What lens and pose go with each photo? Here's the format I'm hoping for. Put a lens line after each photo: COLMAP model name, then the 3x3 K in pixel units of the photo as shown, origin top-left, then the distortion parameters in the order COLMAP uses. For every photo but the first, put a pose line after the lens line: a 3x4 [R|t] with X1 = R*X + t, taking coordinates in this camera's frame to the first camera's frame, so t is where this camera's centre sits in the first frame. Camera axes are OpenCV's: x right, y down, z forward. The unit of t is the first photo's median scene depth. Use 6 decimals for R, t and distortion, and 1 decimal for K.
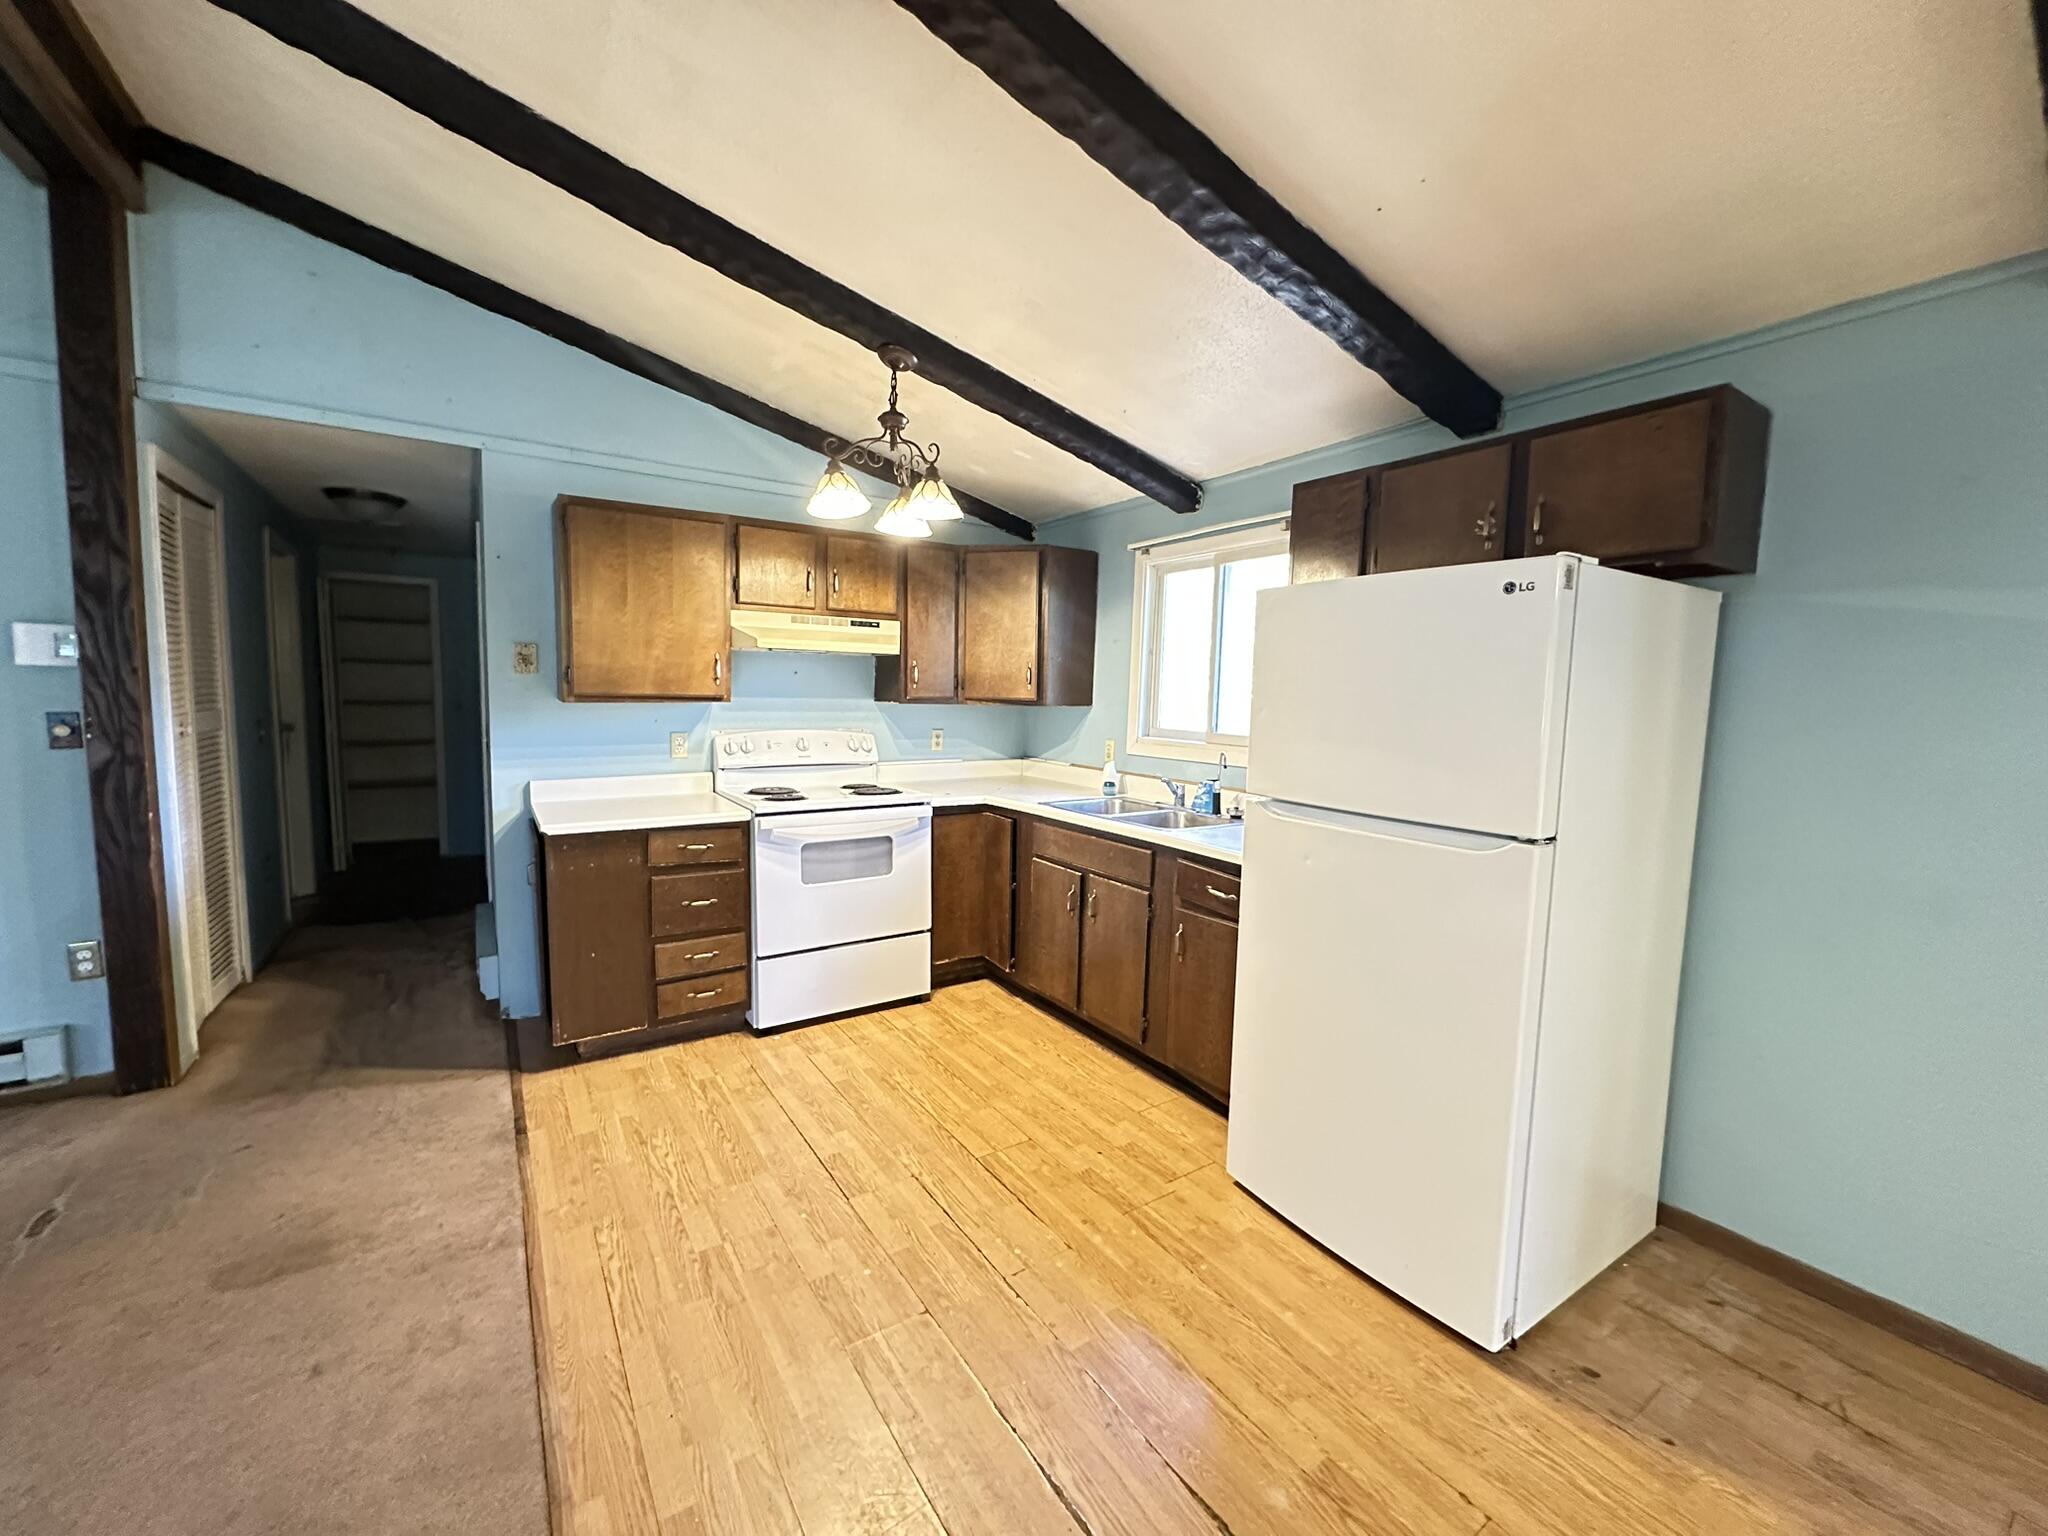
lens RADIAL K [[816.9, 0, 1028.1], [0, 816.9, 765.9], [0, 0, 1]] dist [-0.003382, 0.000794]
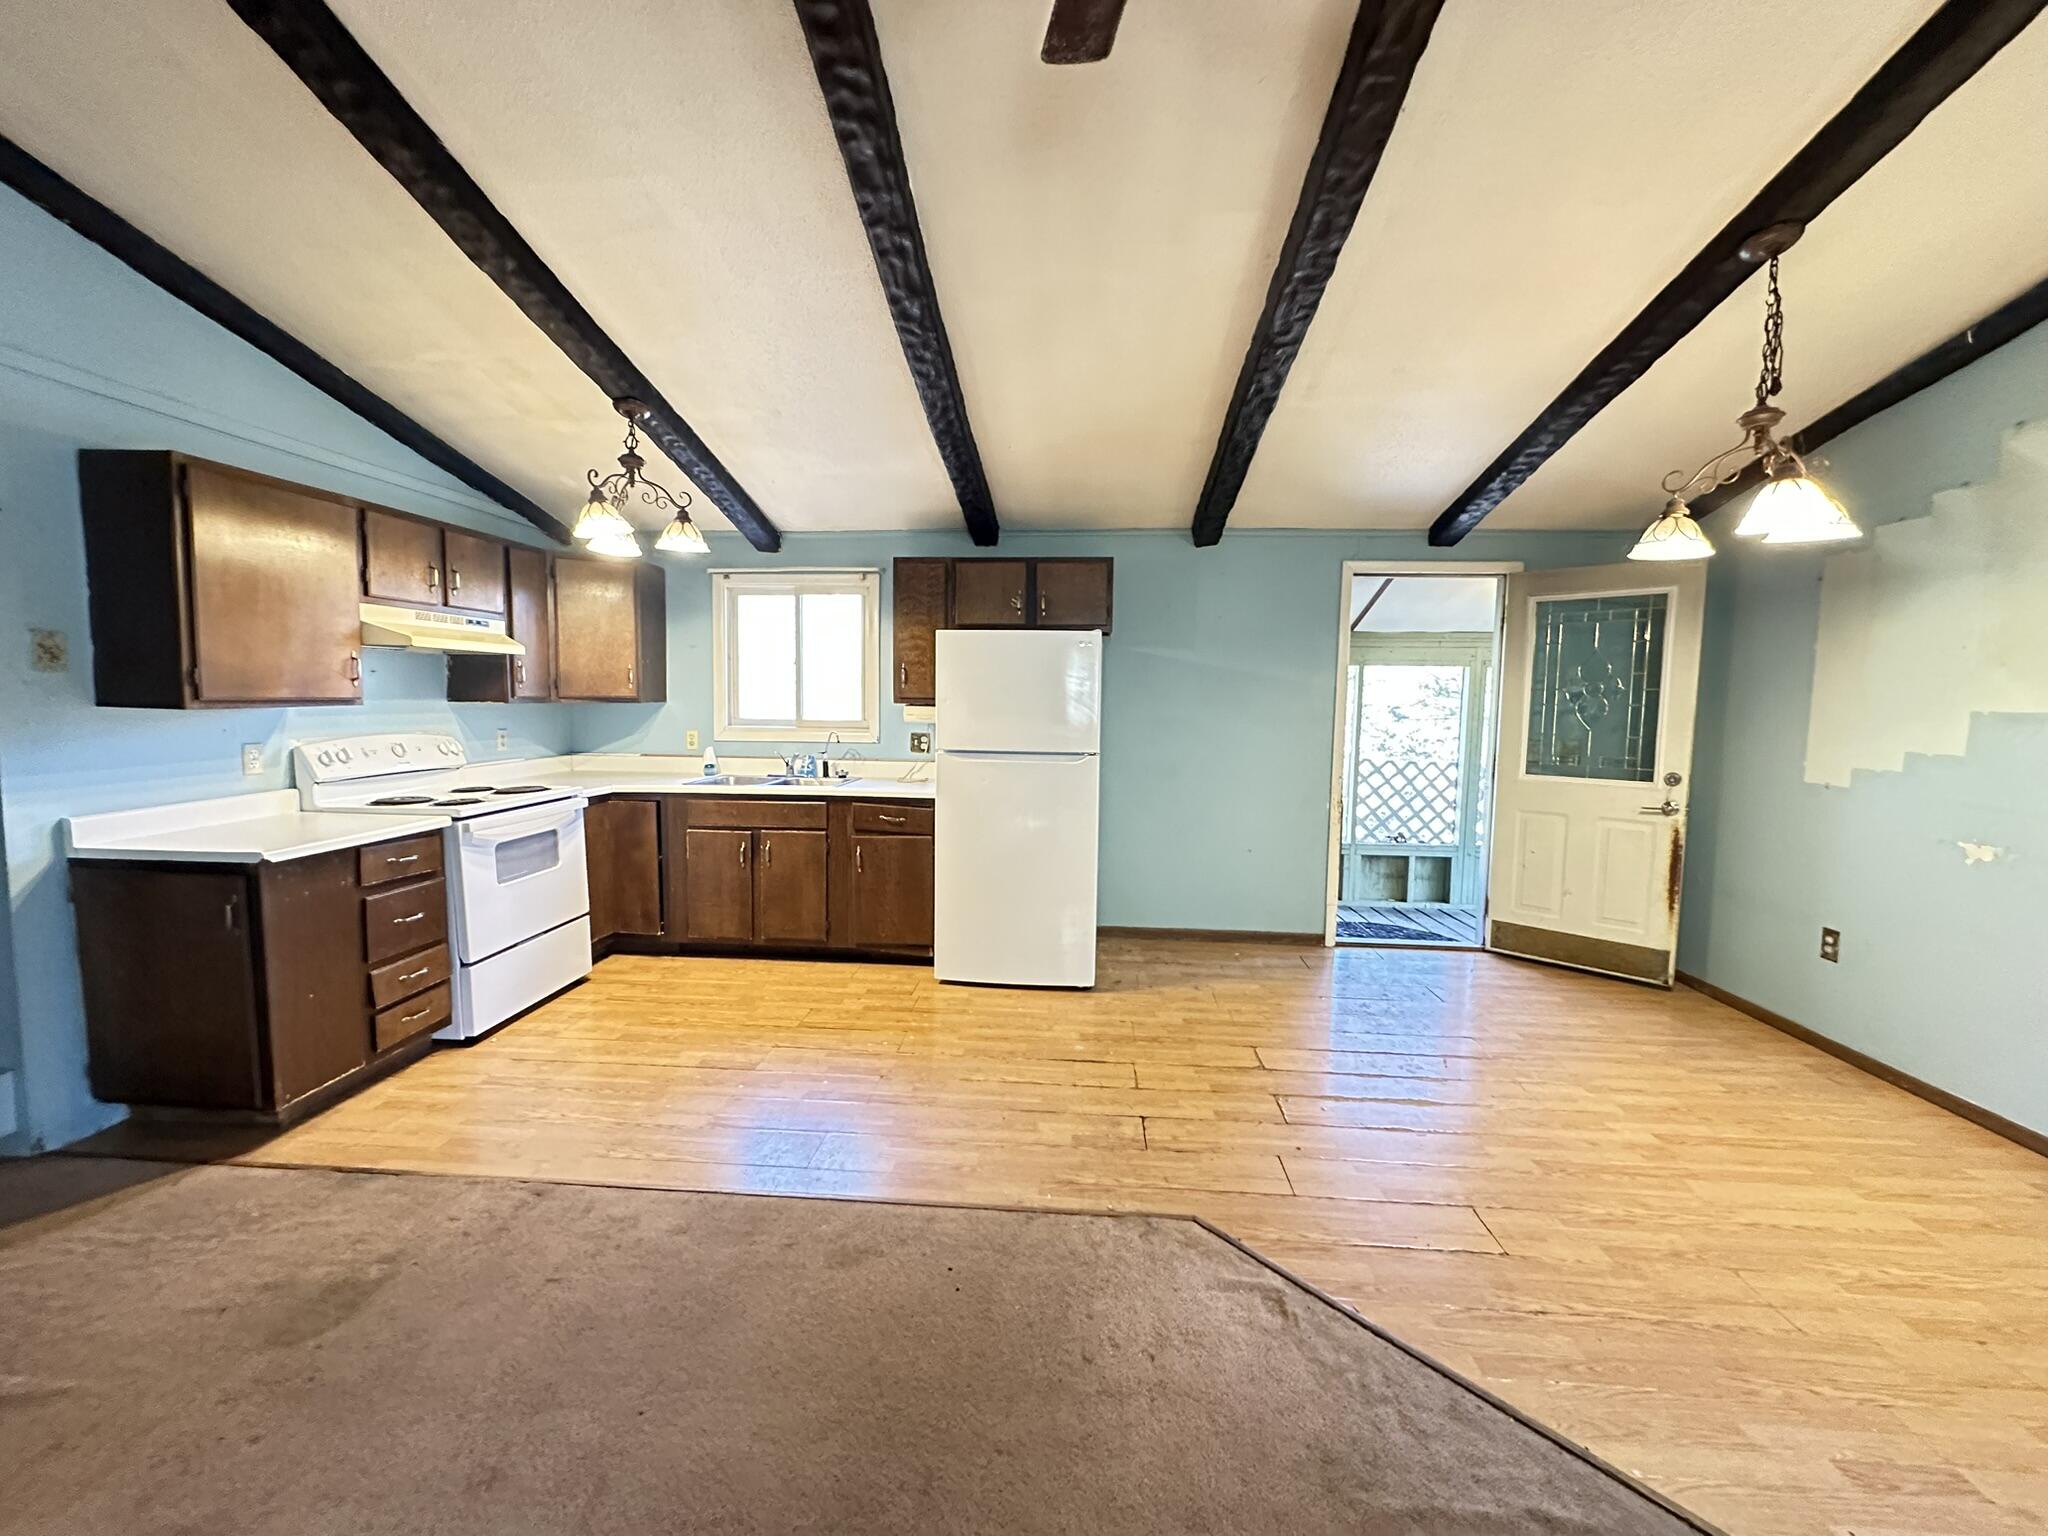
lens RADIAL K [[816.9, 0, 1025.4], [0, 816.9, 763.9], [0, 0, 1]] dist [-0.003382, 0.000794]
pose [[0.618629, -0.080084, 0.781591, -0.664667], [0.075313, 0.996255, 0.042468, 0.003852], [-0.782065, 0.032592, 0.622344, -0.141216]]
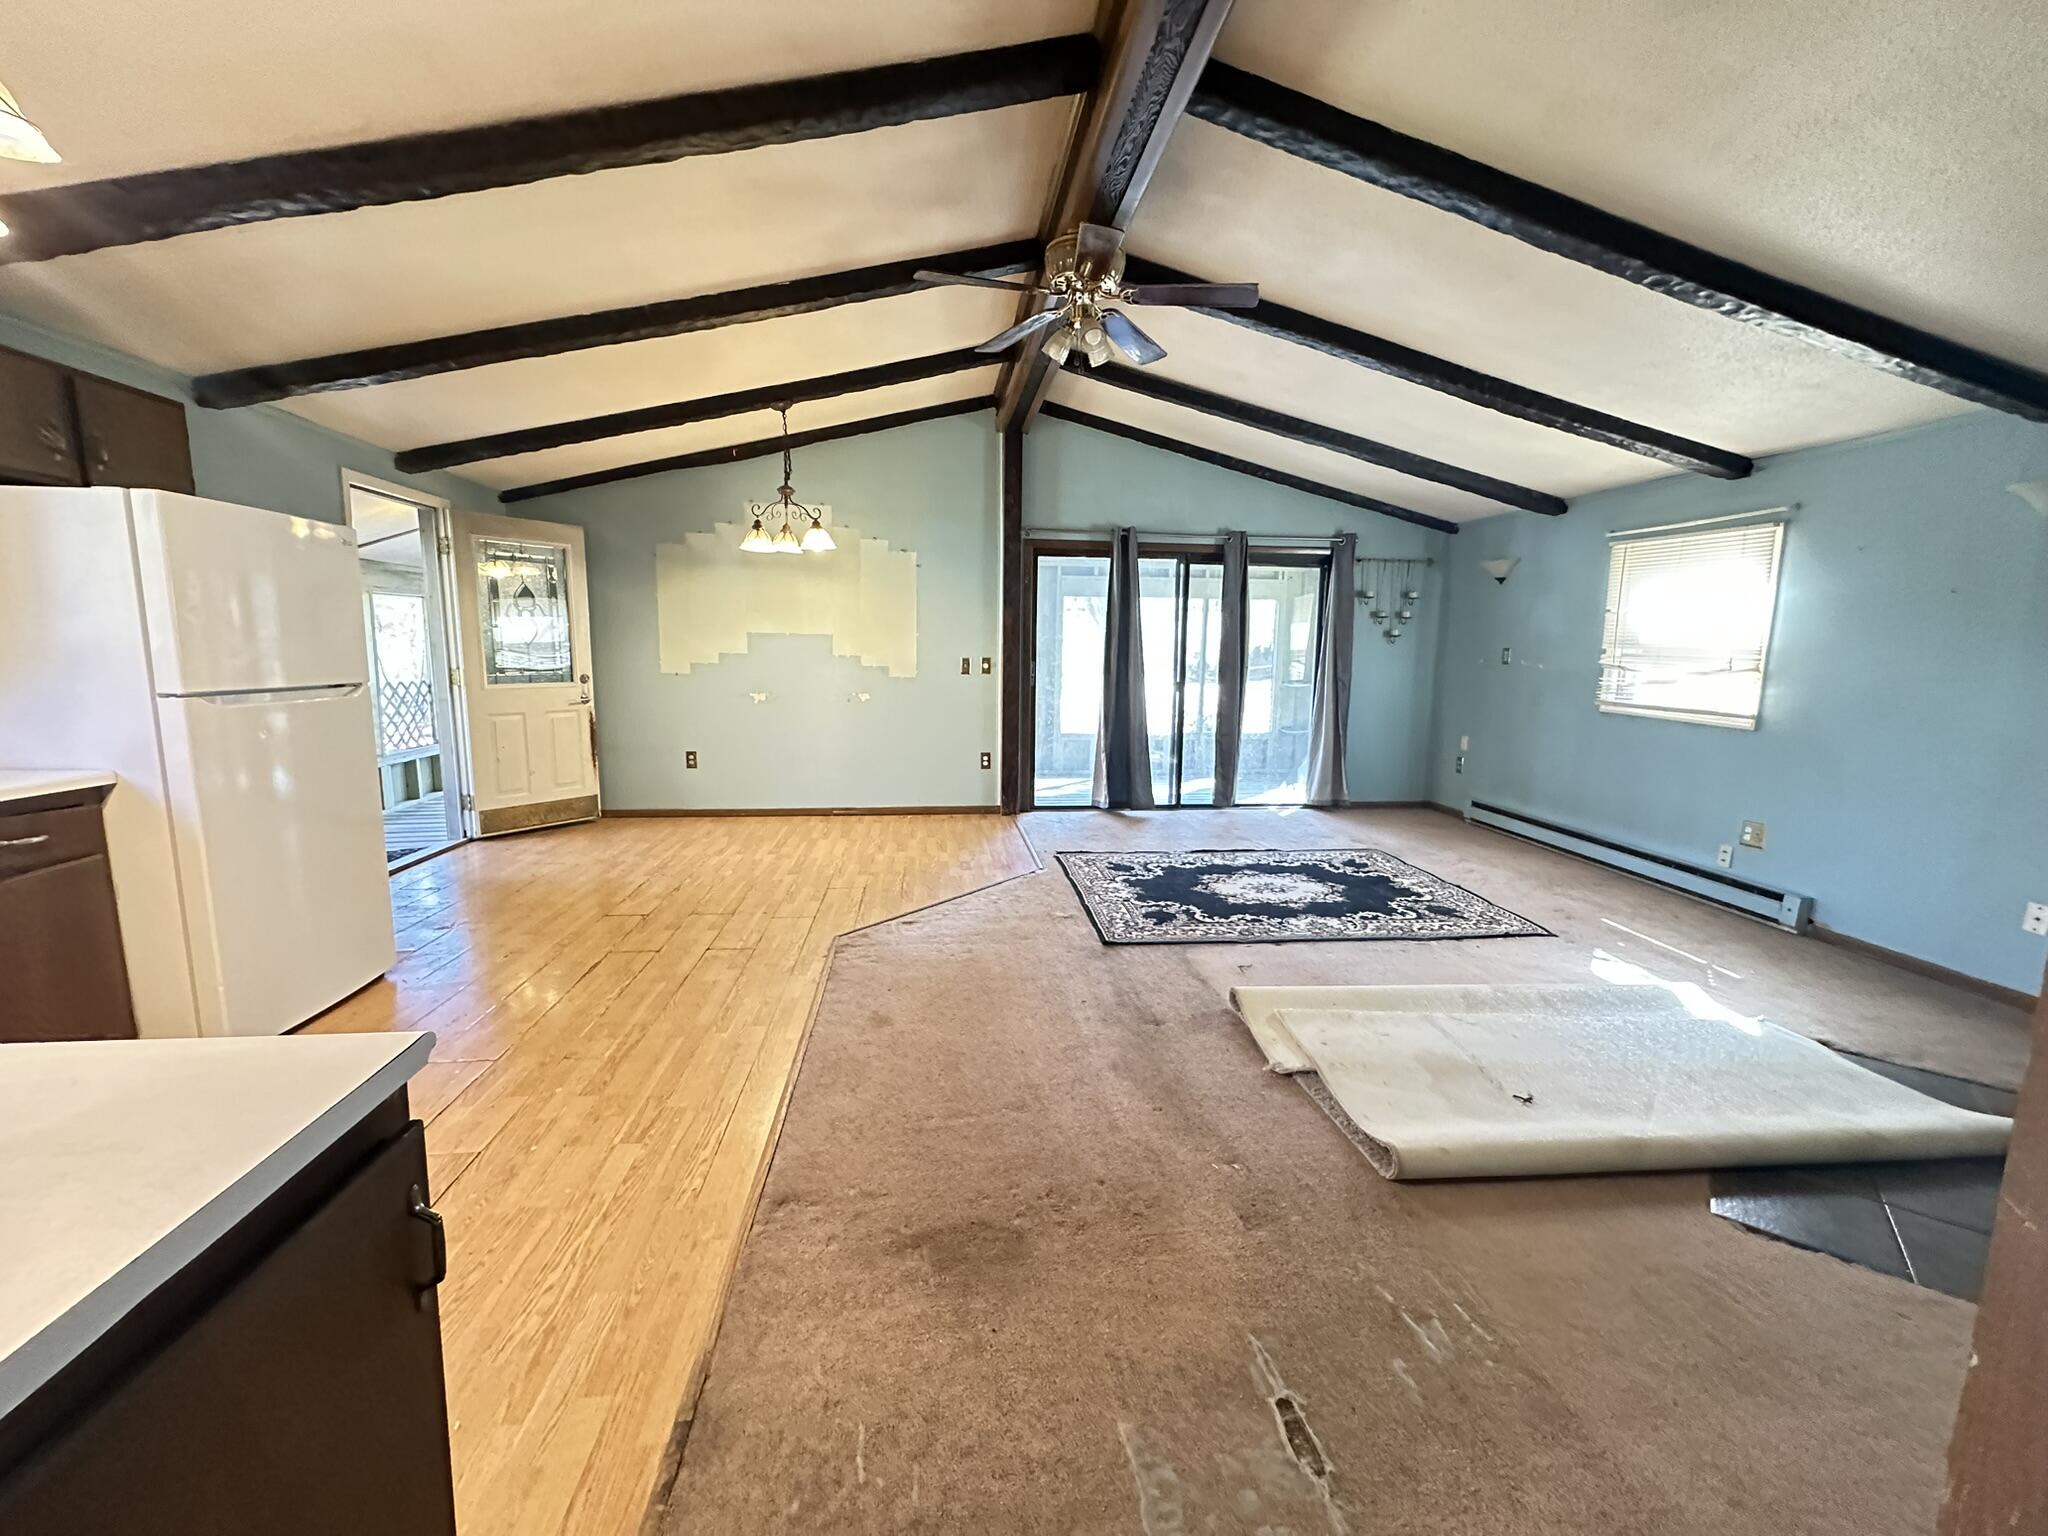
lens RADIAL K [[816.9, 0, 1027.5], [0, 816.9, 764.6], [0, 0, 1]] dist [-0.003382, 0.000794]
pose [[-0.888903, -0.103030, 0.446358, -0.798741], [0.005019, 0.972130, 0.234387, -0.079834], [-0.458067, 0.210588, -0.863613, 0.992783]]
